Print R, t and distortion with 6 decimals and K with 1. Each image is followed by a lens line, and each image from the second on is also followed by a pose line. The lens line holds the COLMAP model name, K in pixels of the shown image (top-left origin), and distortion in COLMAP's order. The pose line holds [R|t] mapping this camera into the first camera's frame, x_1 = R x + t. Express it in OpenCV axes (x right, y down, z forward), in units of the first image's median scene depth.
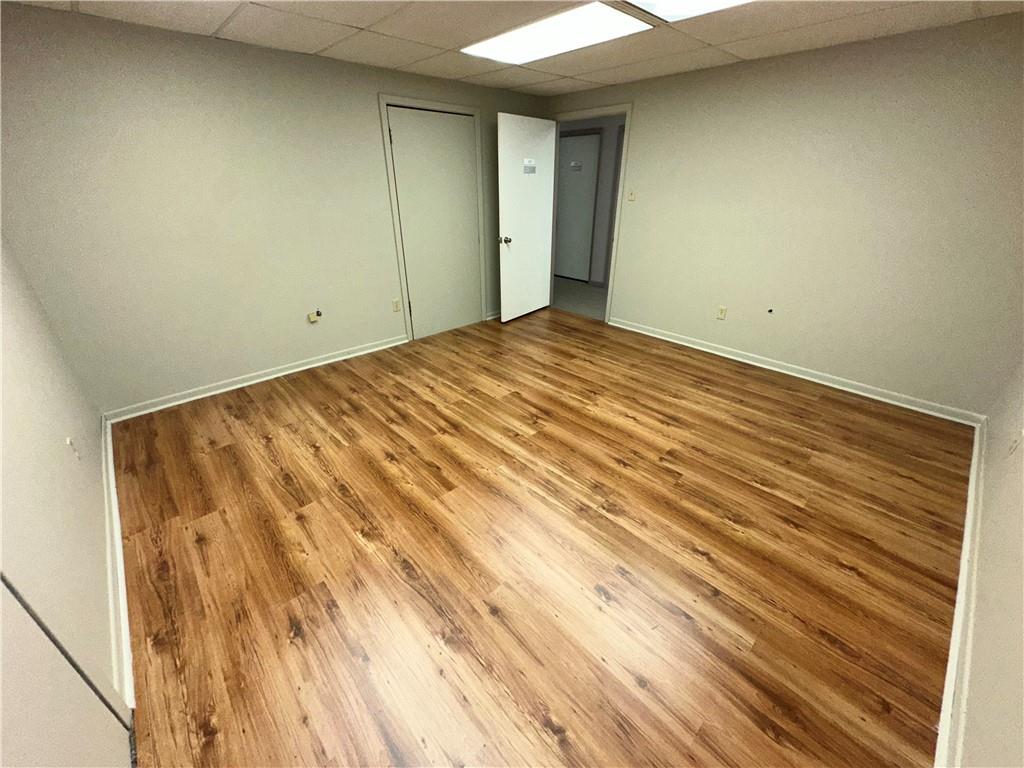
lens RADIAL K [[409.8, 0, 513.4], [0, 409.8, 385.1], [0, 0, 1]] dist [-0.001117, -0.000003]
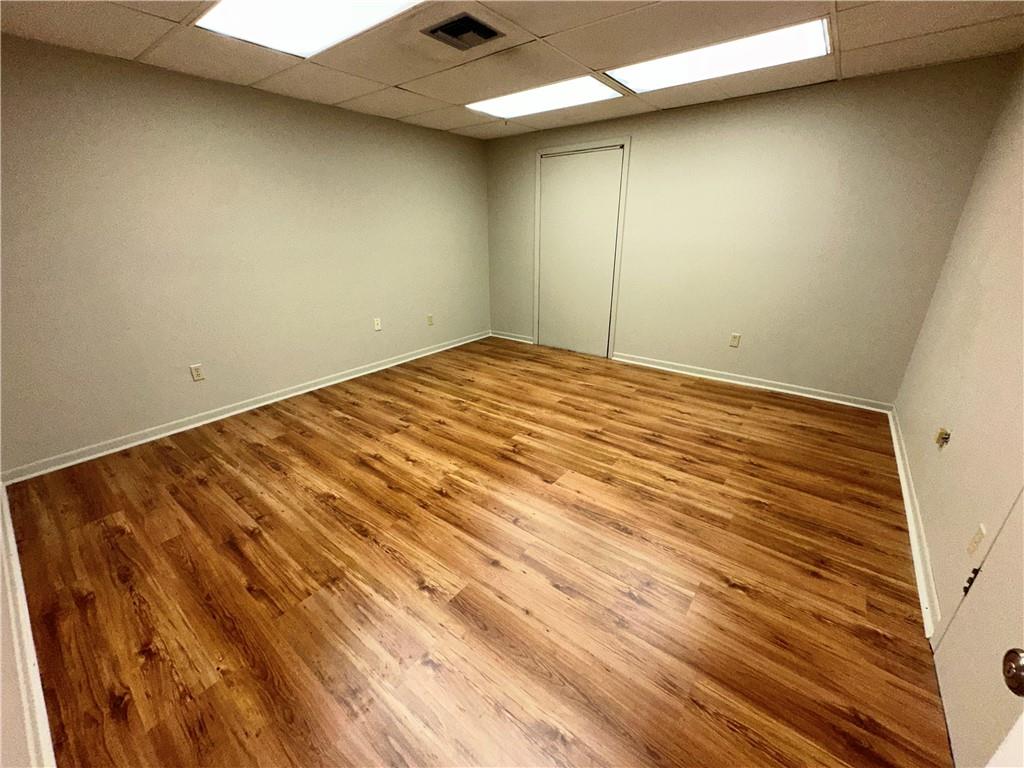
lens RADIAL K [[409.8, 0, 512.8], [0, 409.8, 384.0], [0, 0, 1]] dist [-0.001117, -0.000003]
pose [[-0.987879, 0.063851, -0.141488, 0.188518], [-0.062430, 0.671091, 0.738742, -0.733768], [0.142121, 0.738620, -0.658970, 1.549170]]
